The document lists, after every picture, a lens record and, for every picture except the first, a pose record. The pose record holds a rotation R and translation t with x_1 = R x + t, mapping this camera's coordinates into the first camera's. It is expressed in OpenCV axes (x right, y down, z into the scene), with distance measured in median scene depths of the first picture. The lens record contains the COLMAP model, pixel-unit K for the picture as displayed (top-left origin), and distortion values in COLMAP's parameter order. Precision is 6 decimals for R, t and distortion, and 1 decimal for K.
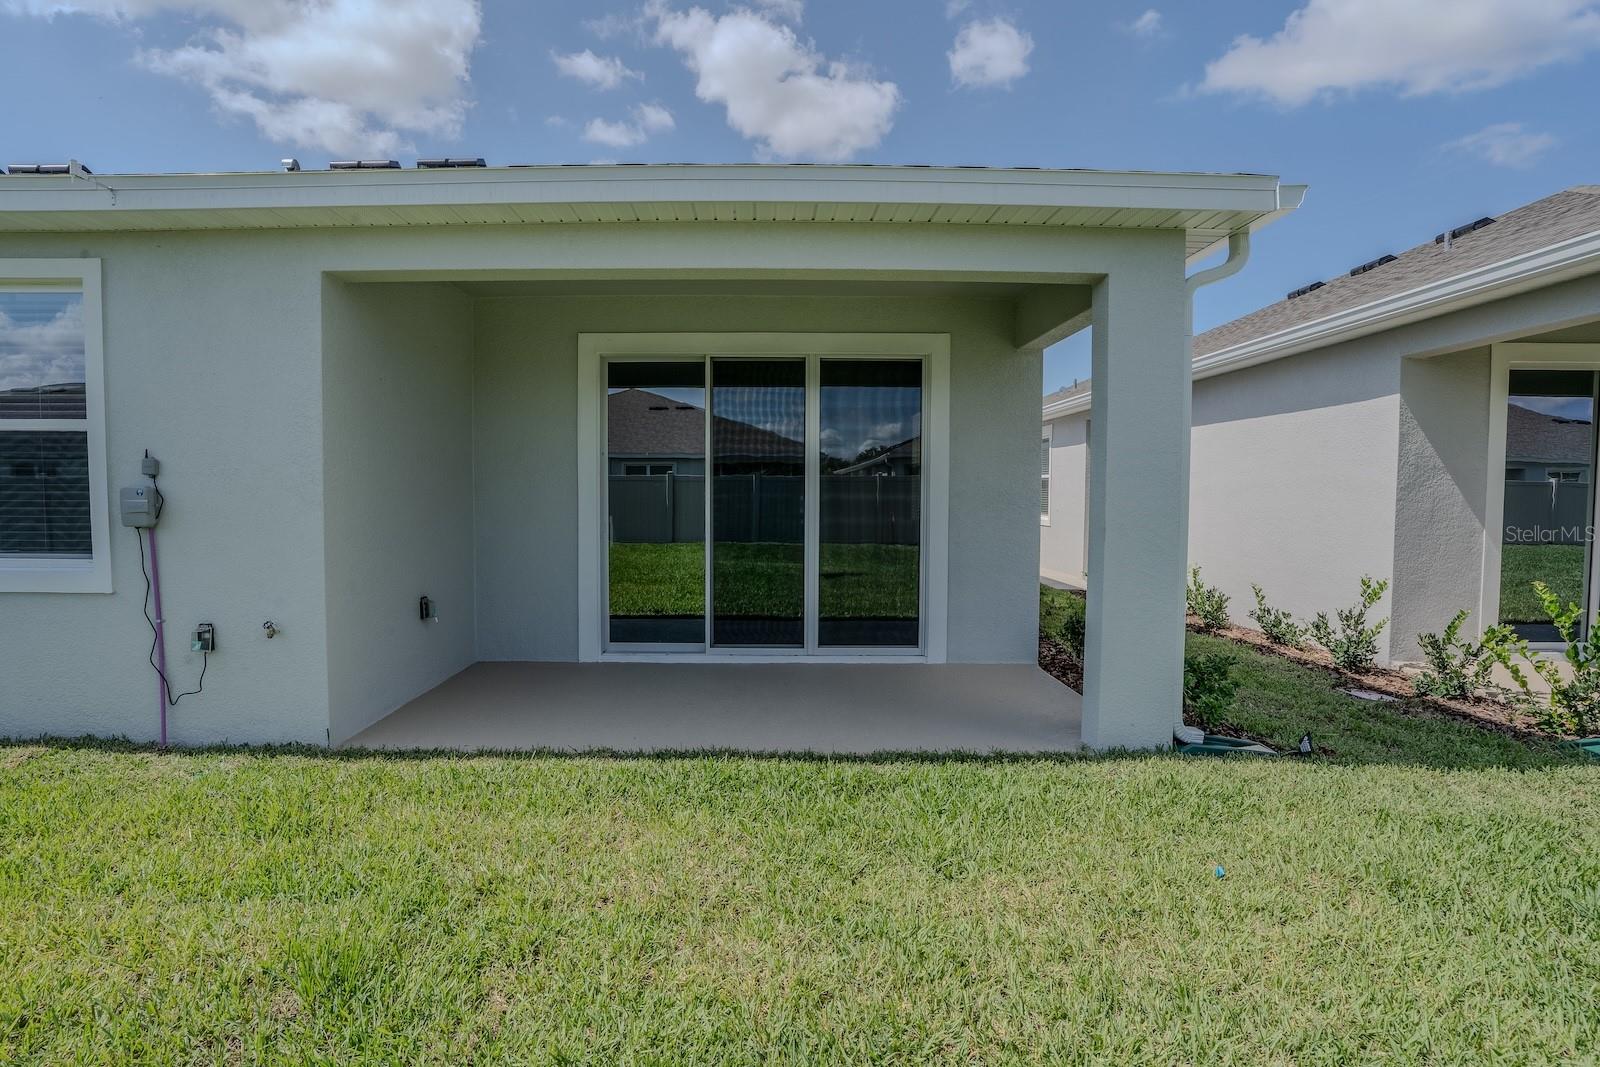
lens RADIAL K [[731.1, 0, 800.0], [0, 731.1, 533.5], [0, 0, 1]] dist [-0.035061, 0.019868]
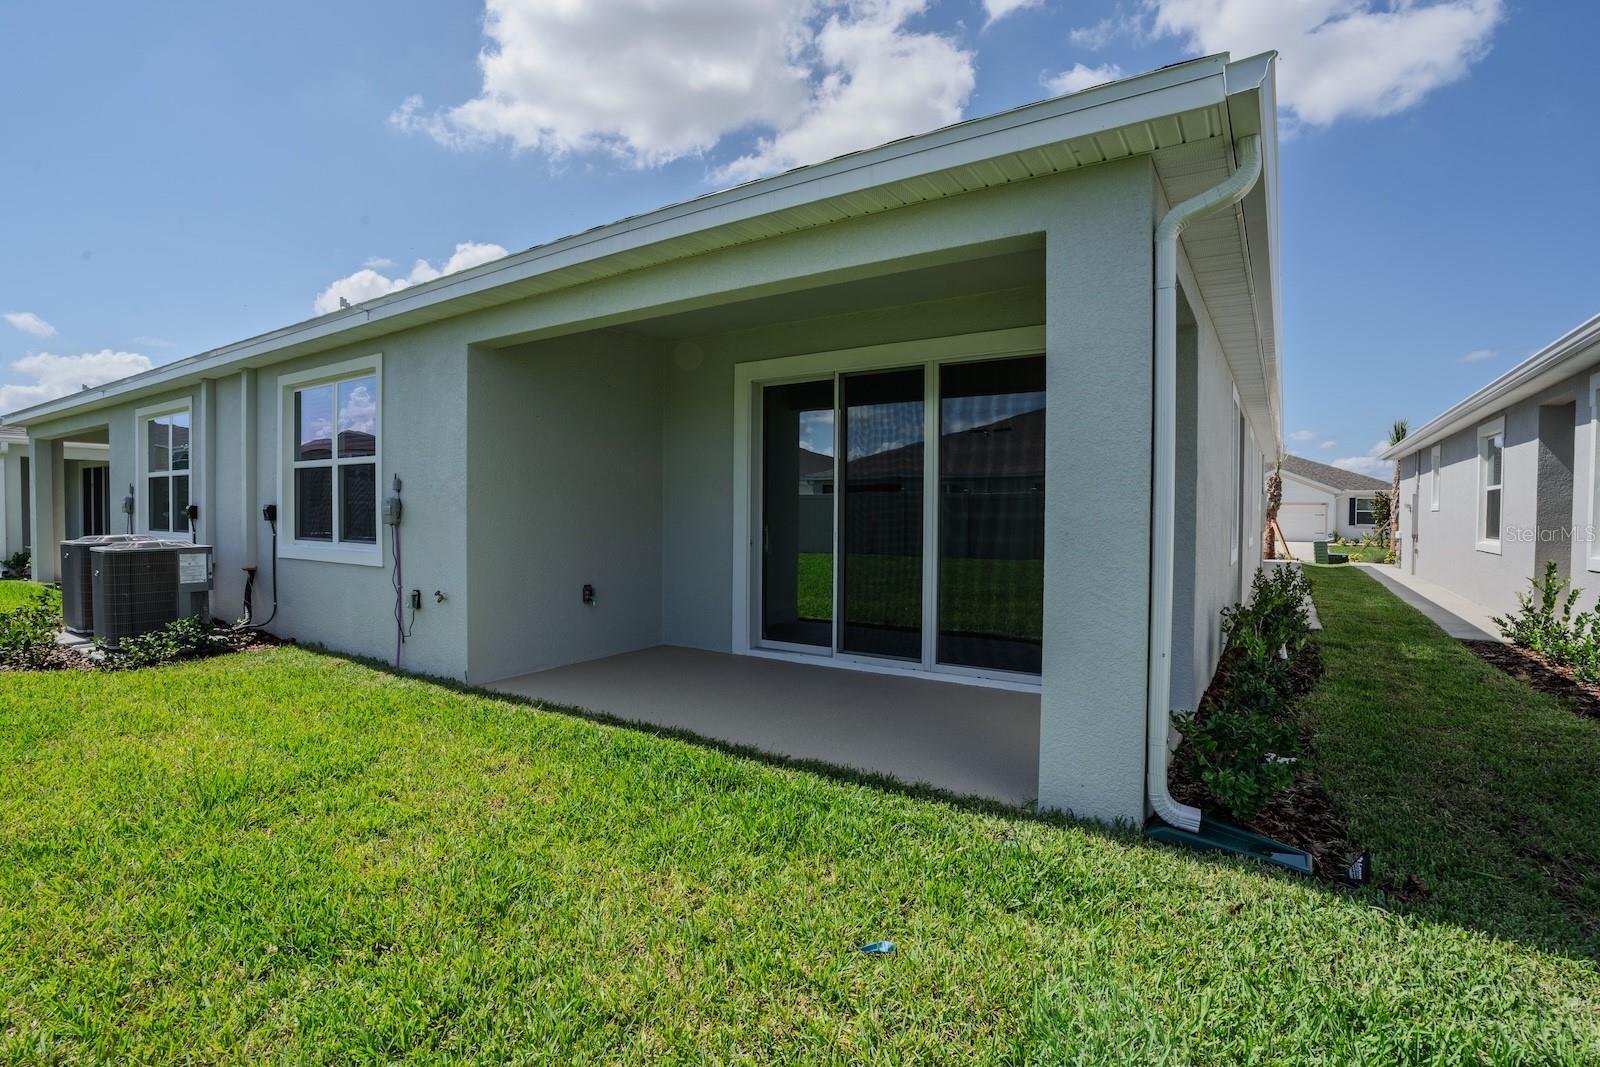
lens RADIAL K [[736.2, 0, 802.5], [0, 736.2, 527.8], [0, 0, 1]] dist [-0.002496, 0.001599]
pose [[0.845532, 0.014133, -0.533738, 0.613338], [-0.030562, 0.999292, -0.021955, 0.006303], [0.533050, 0.034876, 0.845365, 0.133229]]
